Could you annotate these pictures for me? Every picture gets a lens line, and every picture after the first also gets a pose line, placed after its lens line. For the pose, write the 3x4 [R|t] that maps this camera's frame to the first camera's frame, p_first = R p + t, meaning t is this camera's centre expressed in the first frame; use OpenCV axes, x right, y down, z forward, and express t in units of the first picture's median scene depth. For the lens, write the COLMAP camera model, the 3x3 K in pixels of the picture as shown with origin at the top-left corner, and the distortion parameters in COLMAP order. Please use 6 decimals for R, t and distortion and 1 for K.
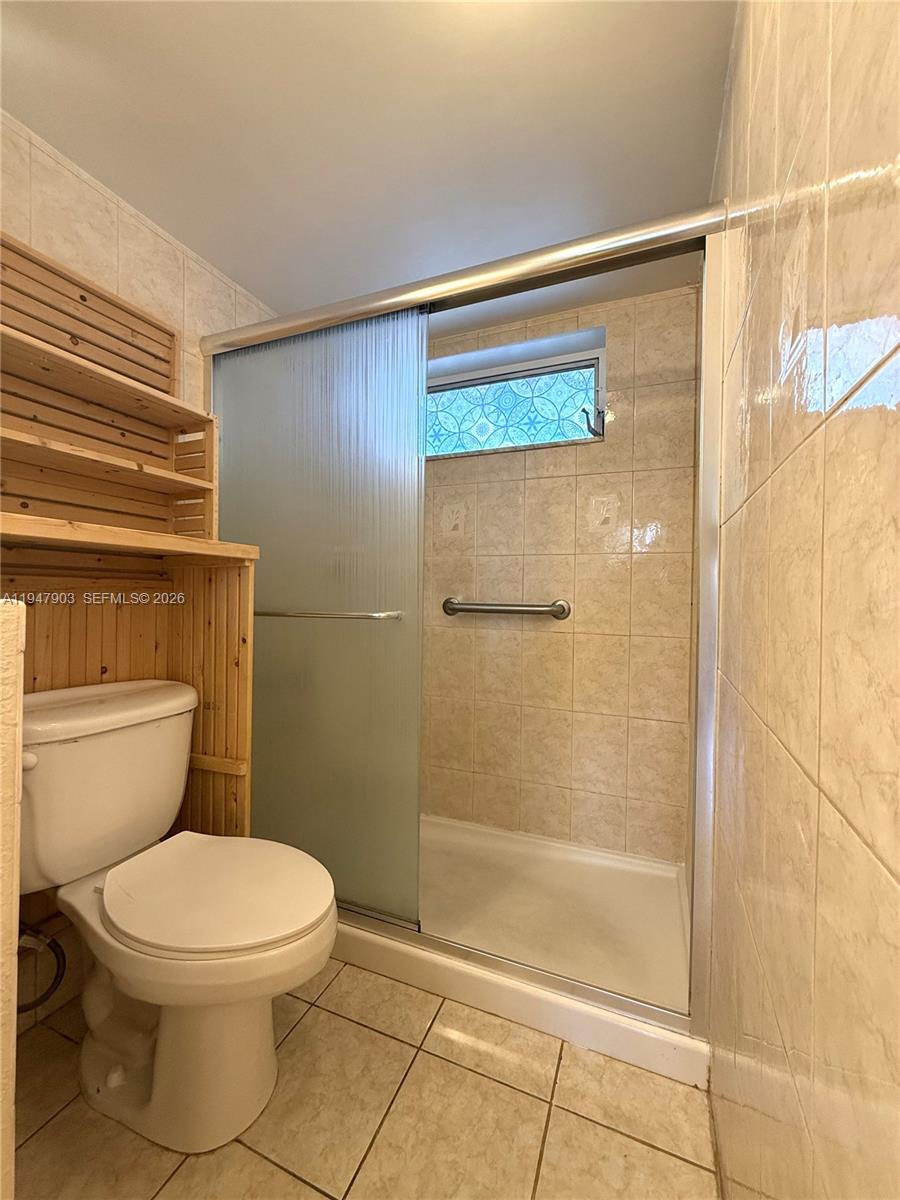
lens RADIAL K [[479.2, 0, 450.5], [0, 479.2, 600.0], [0, 0, 1]] dist [-0.000759, 0.001241]
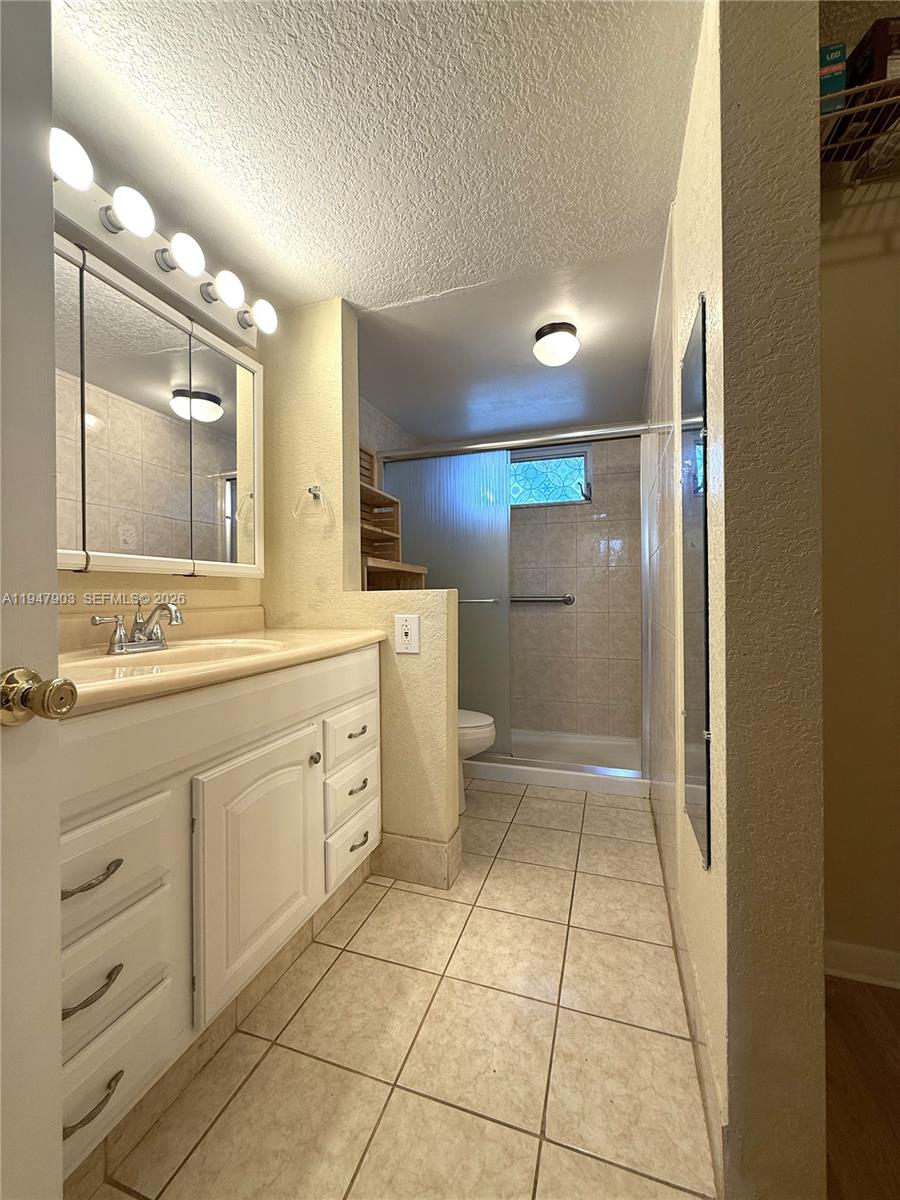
lens RADIAL K [[479.2, 0, 450.4], [0, 479.2, 596.1], [0, 0, 1]] dist [-0.000759, 0.001241]
pose [[0.997487, -0.015470, 0.069144, -0.315304], [0.016473, 0.999767, -0.013960, 0.025782], [-0.068912, 0.015064, 0.997509, -0.695865]]
